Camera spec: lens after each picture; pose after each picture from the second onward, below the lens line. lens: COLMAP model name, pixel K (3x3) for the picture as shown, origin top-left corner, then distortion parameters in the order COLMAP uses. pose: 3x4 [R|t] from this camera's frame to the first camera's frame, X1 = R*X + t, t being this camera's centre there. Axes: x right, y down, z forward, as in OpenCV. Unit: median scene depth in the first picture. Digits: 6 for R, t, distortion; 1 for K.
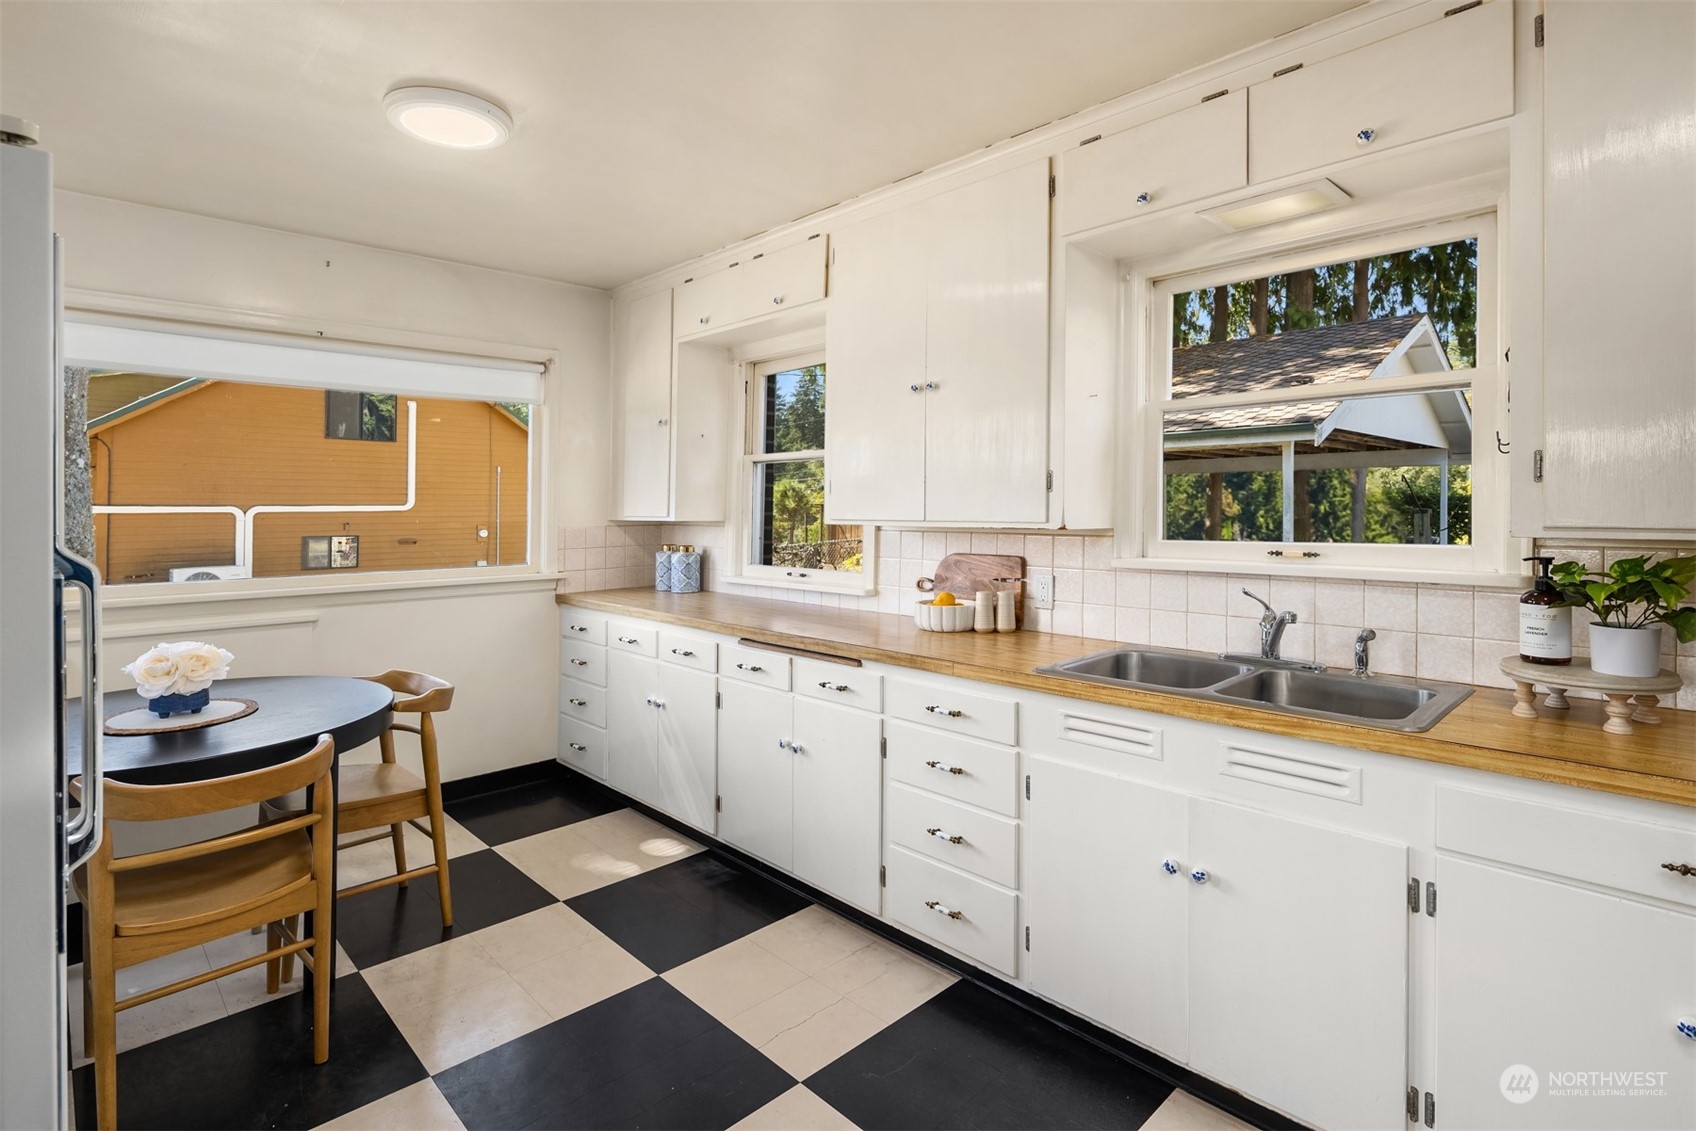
lens RADIAL K [[820.3, 0, 809.0], [0, 820.3, 516.6], [0, 0, 1]] dist [0.001680, -0.001341]
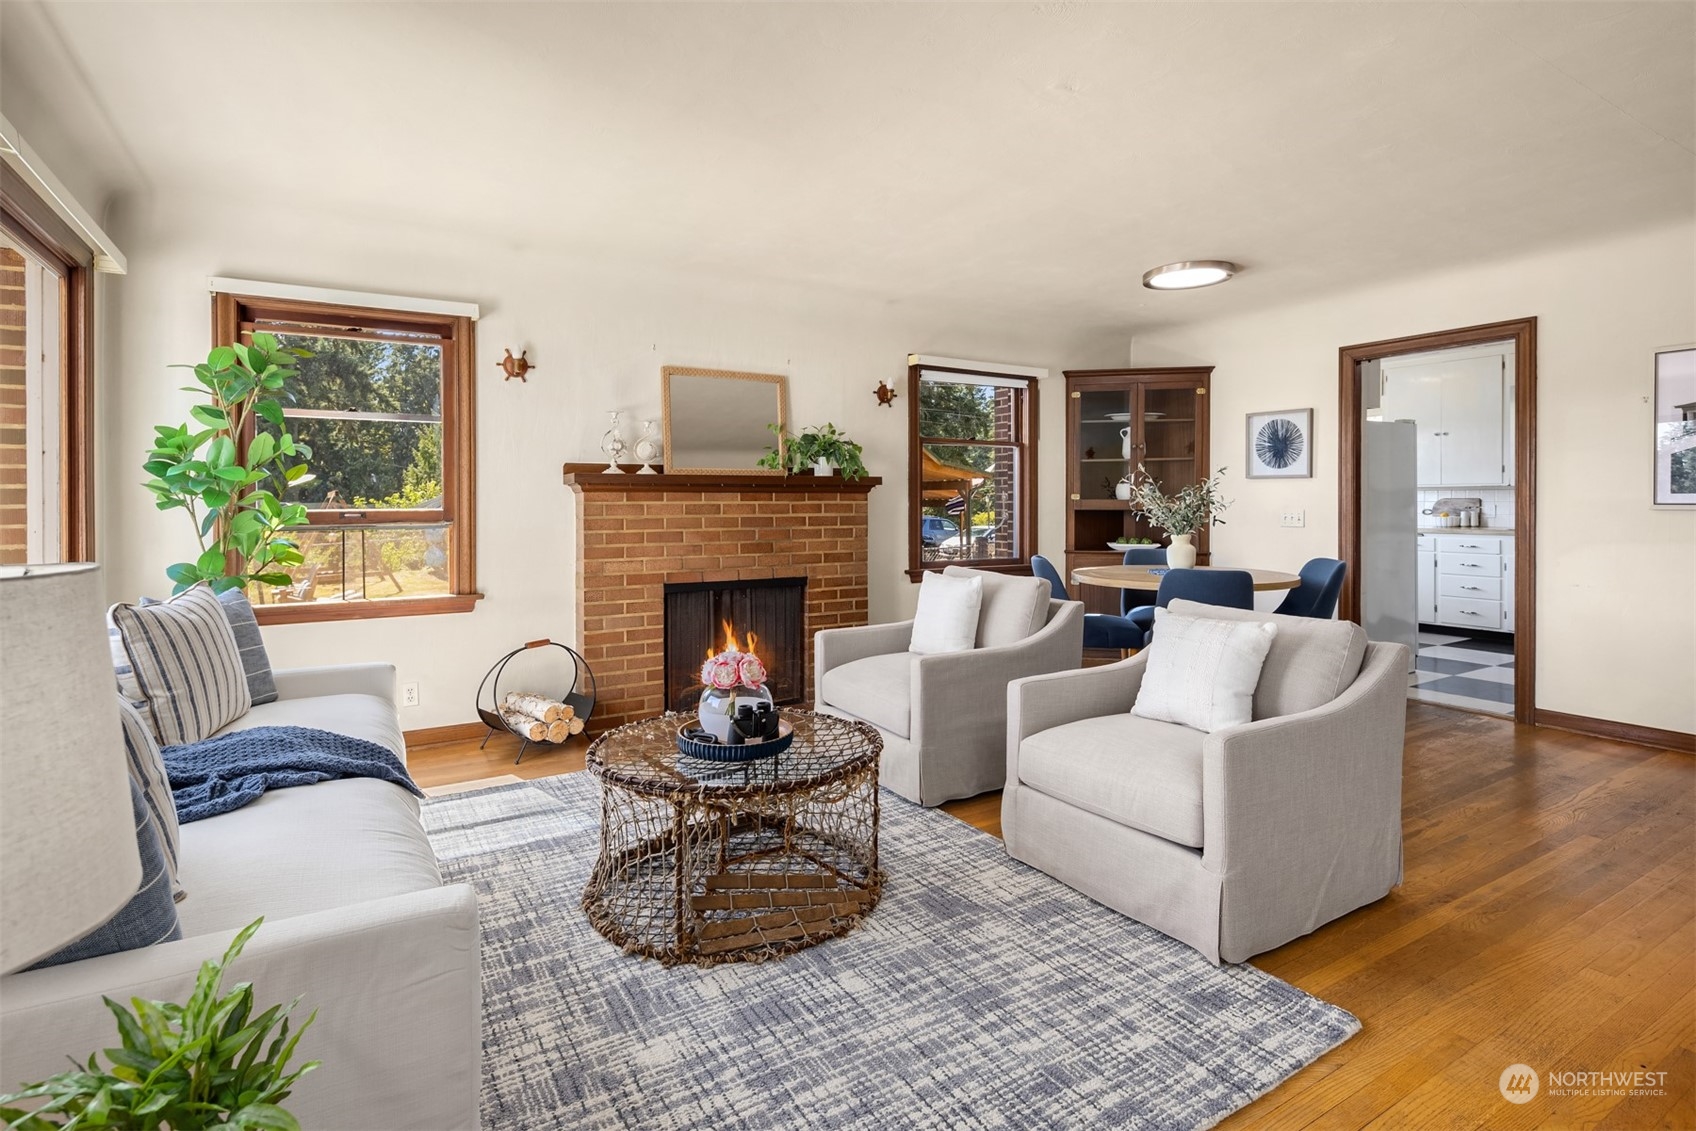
lens RADIAL K [[820.3, 0, 844.4], [0, 820.3, 511.1], [0, 0, 1]] dist [0.001680, -0.001341]
pose [[0.980574, 0.000332, -0.196148, -1.284575], [-0.000479, 1.000000, -0.000705, 0.097474], [0.196148, 0.000785, 0.980574, -2.073843]]
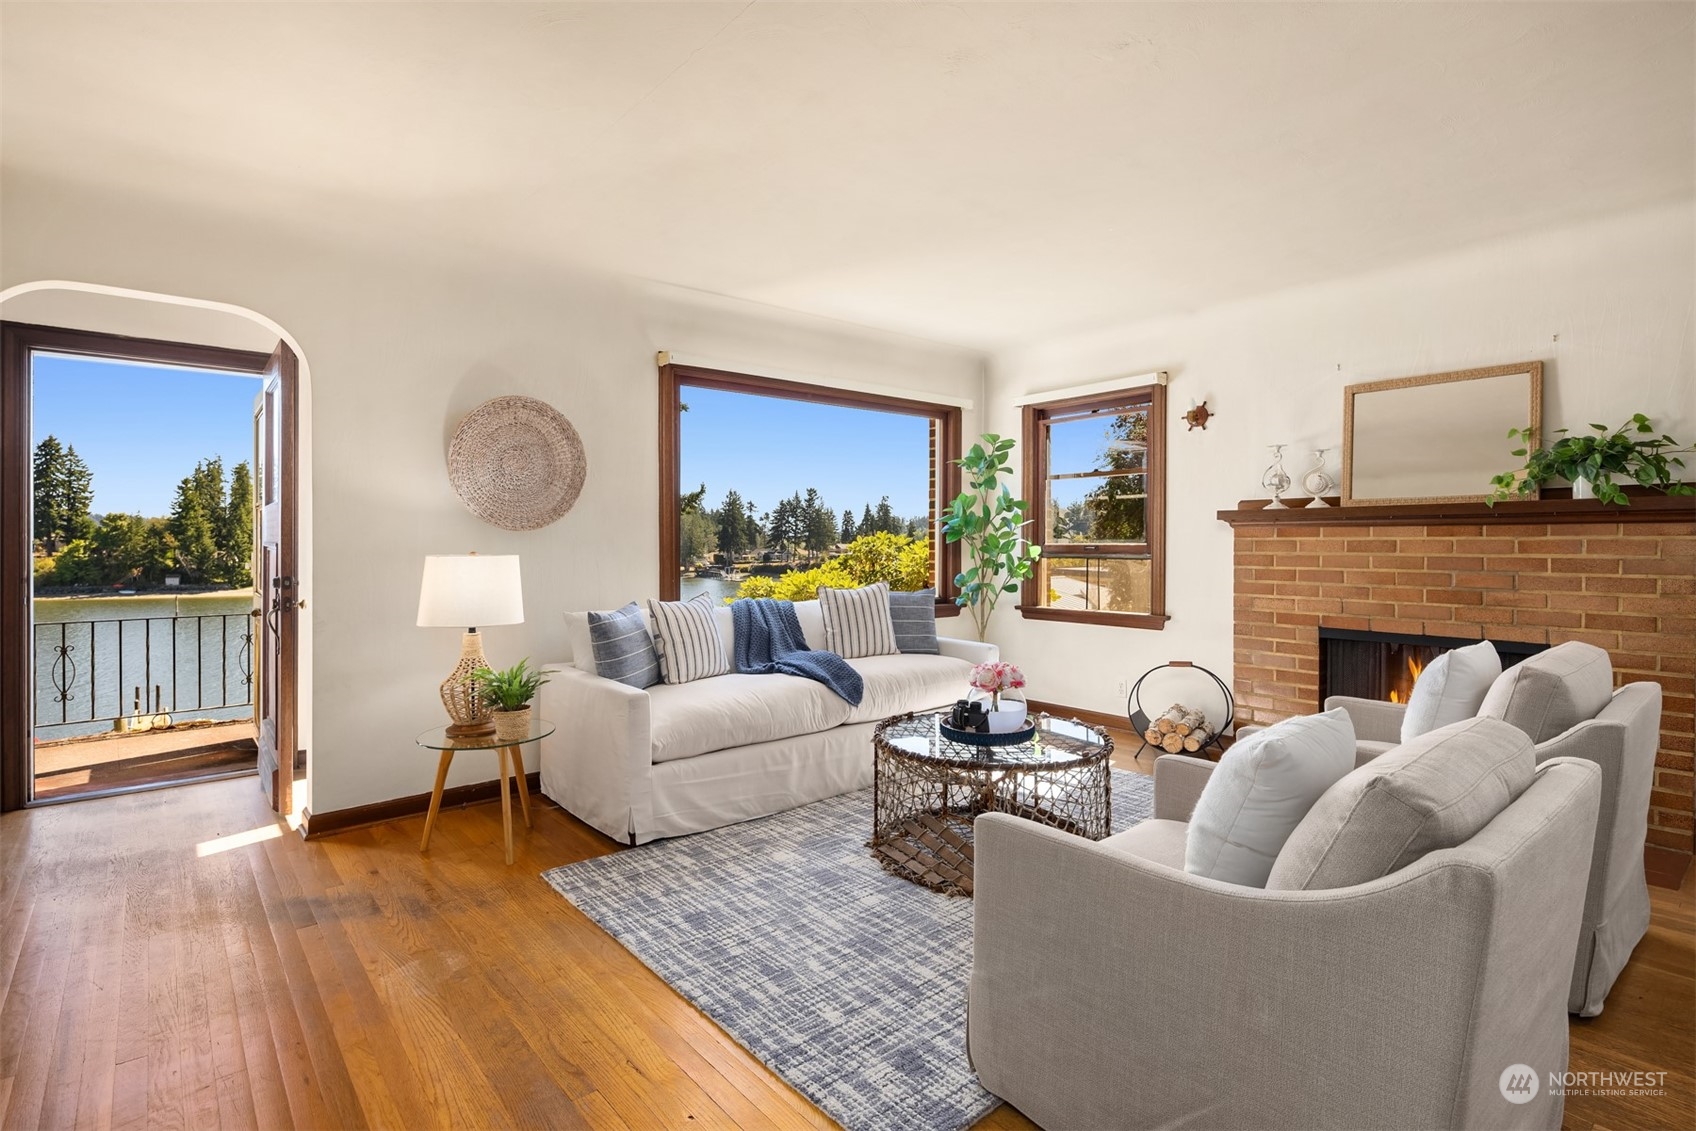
lens RADIAL K [[820.3, 0, 861.8], [0, 820.3, 547.4], [0, 0, 1]] dist [0.001680, -0.001341]
pose [[-0.016892, 0.011262, -0.999794, -0.398551], [-0.008801, 0.999896, 0.011412, 0.085566], [0.999819, 0.008992, -0.016792, -1.313015]]
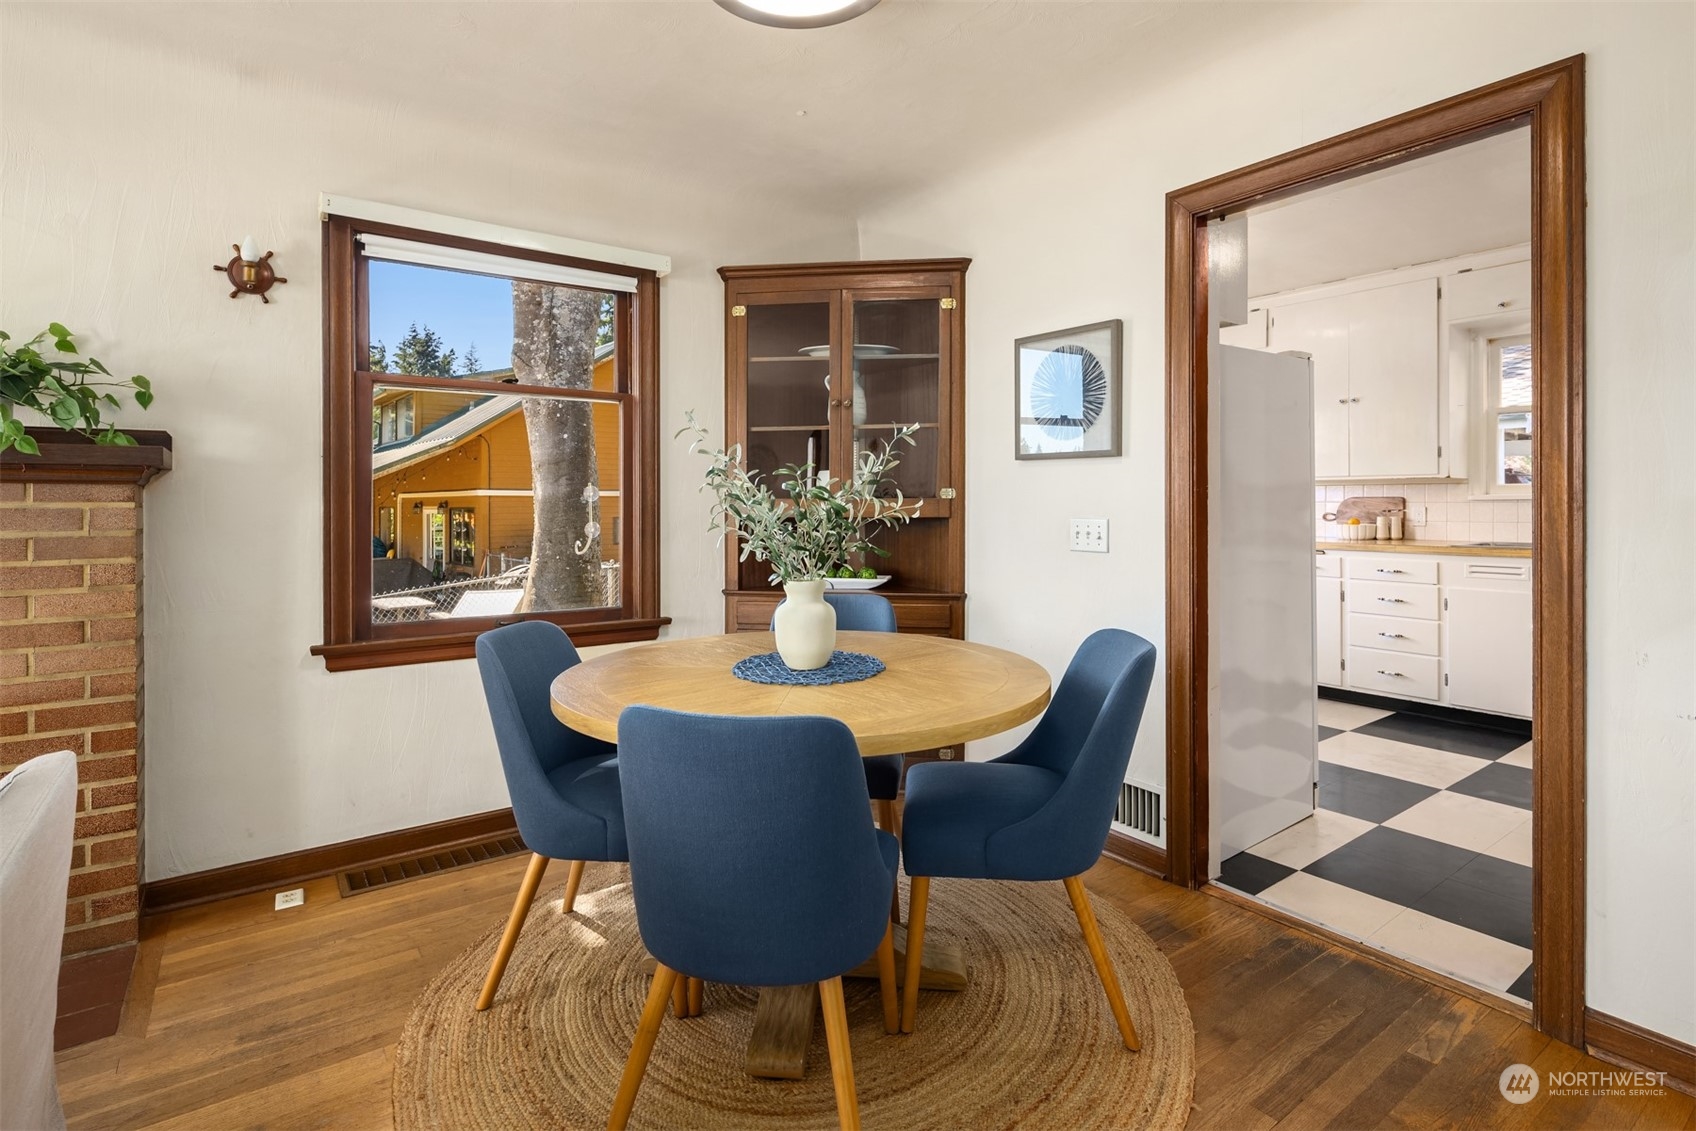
lens RADIAL K [[820.3, 0, 856.0], [0, 820.3, 506.6], [0, 0, 1]] dist [0.001680, -0.001341]
pose [[0.995062, -0.001148, -0.099253, -0.771706], [0.000748, 0.999991, -0.004067, 0.080183], [0.099257, 0.003973, 0.995054, -0.904893]]
